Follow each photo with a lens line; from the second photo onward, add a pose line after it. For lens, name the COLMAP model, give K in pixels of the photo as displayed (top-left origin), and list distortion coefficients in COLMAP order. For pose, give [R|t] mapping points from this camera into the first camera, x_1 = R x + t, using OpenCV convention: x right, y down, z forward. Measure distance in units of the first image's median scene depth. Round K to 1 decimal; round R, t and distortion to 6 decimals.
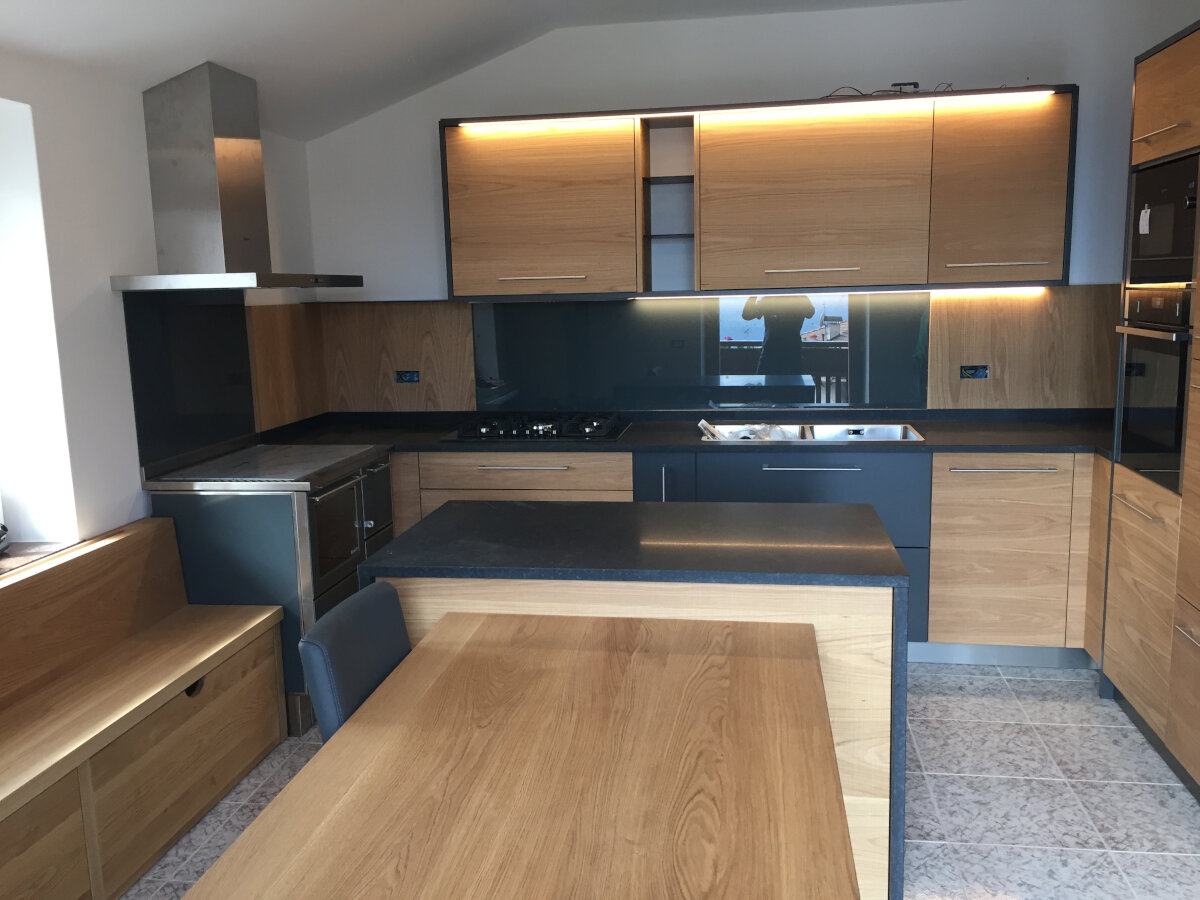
lens RADIAL K [[1024.3, 0, 600.0], [0, 1024.3, 450.0], [0, 0, 1]] dist [0.104917, -0.150675]
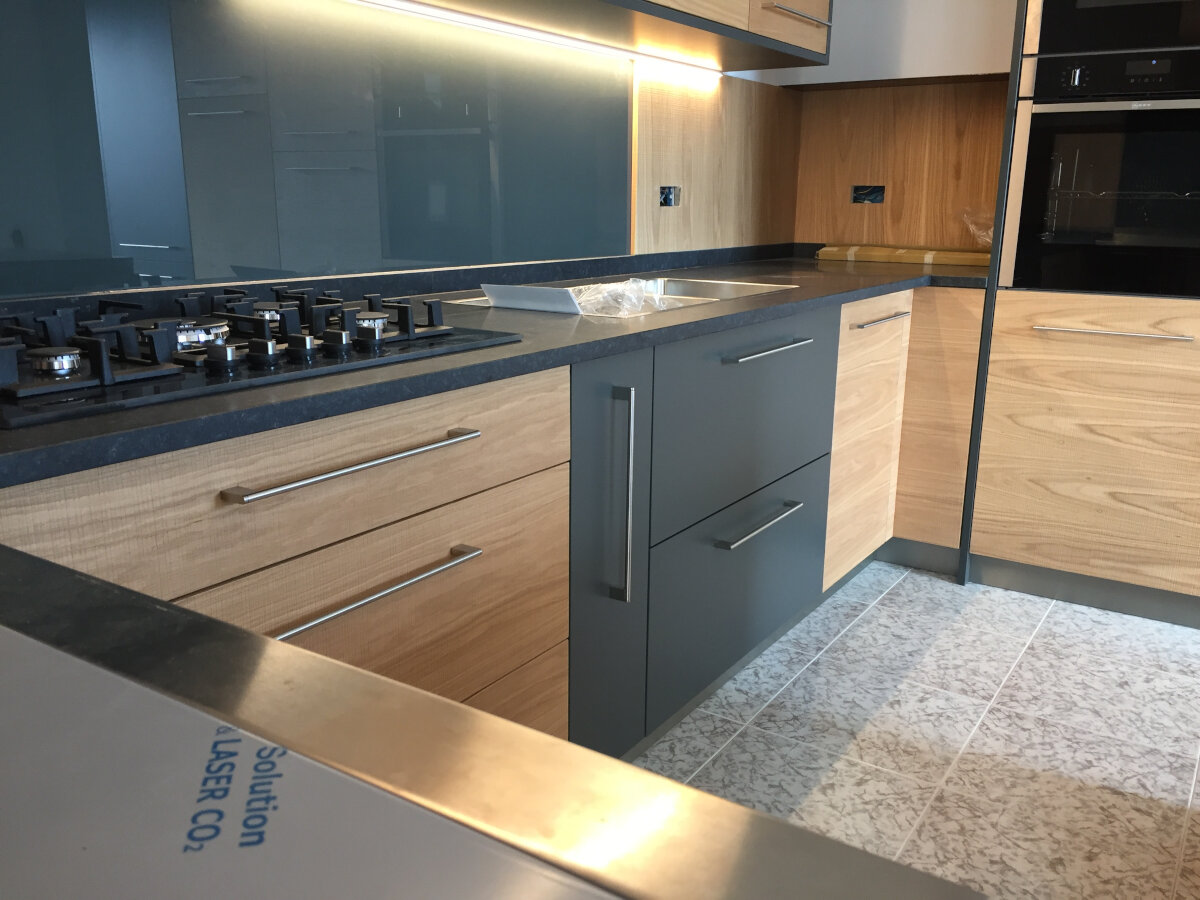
lens RADIAL K [[1024.3, 0, 600.0], [0, 1024.3, 450.0], [0, 0, 1]] dist [0.104917, -0.150675]
pose [[0.413748, -0.188948, 0.890568, -0.364344], [0.126603, 0.980662, 0.149245, -0.024984], [-0.901546, 0.050999, 0.429668, 0.968645]]
